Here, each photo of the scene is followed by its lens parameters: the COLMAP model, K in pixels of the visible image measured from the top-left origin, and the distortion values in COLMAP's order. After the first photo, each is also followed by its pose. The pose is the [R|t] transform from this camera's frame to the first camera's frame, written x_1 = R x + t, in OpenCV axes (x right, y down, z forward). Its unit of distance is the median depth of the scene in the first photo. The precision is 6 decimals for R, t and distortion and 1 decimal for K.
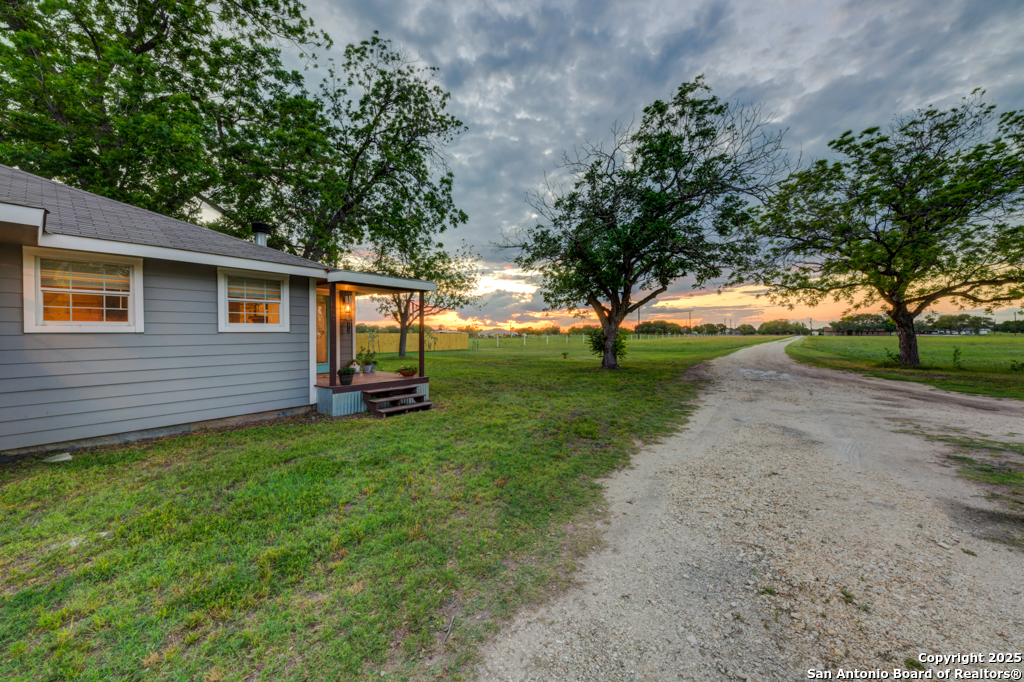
lens RADIAL K [[370.1, 0, 519.9], [0, 370.1, 335.7], [0, 0, 1]] dist [0.005073, -0.000325]
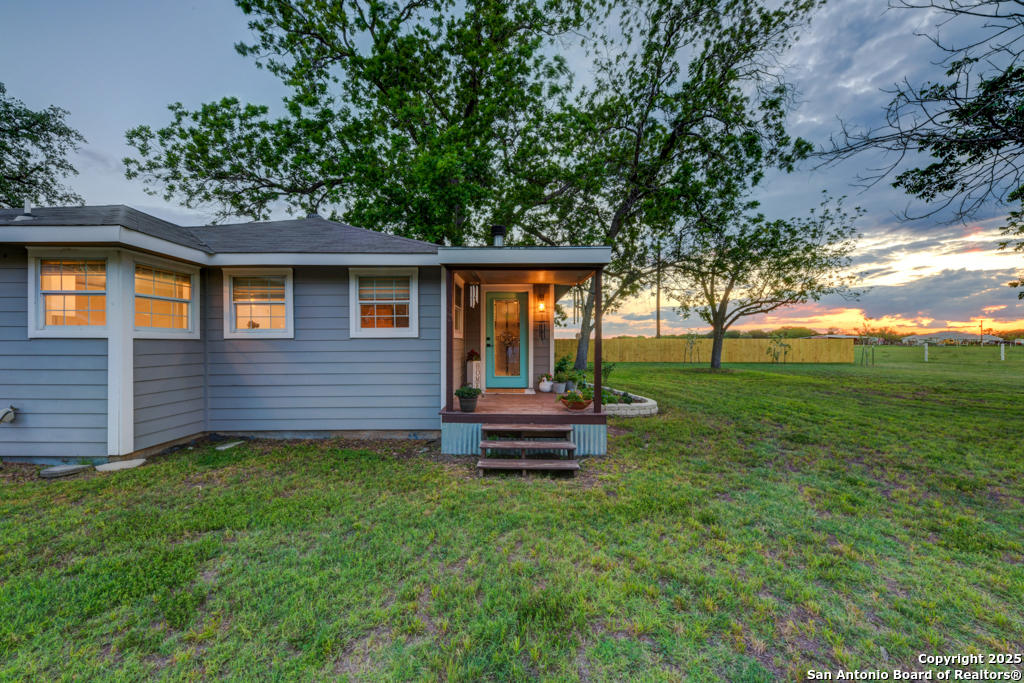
lens RADIAL K [[370.1, 0, 513.6], [0, 370.1, 346.1], [0, 0, 1]] dist [0.005073, -0.000325]
pose [[0.601307, 0.015153, -0.798875, 0.112952], [-0.004416, 0.999868, 0.015641, -0.003066], [0.799006, -0.005878, 0.601294, 0.496037]]
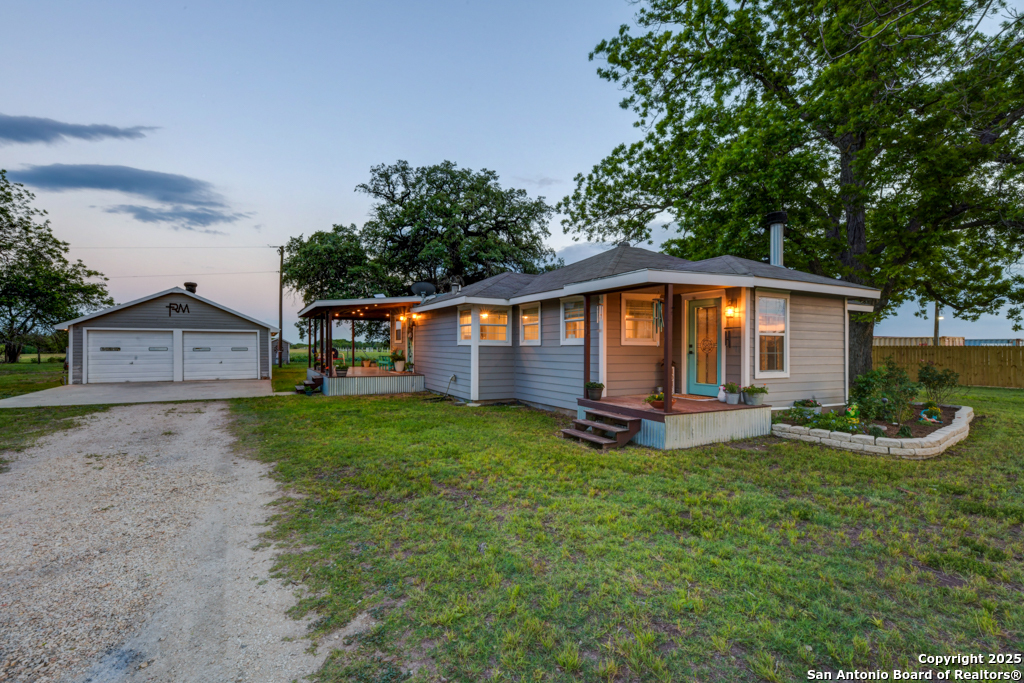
lens RADIAL K [[486.3, 0, 516.3], [0, 486.3, 347.6], [0, 0, 1]] dist [0.024316, 0.000022]
pose [[-0.419485, 0.002605, -0.907759, 0.585470], [-0.007232, 0.999955, 0.006212, -0.006680], [0.907733, 0.009170, -0.419447, 1.039412]]
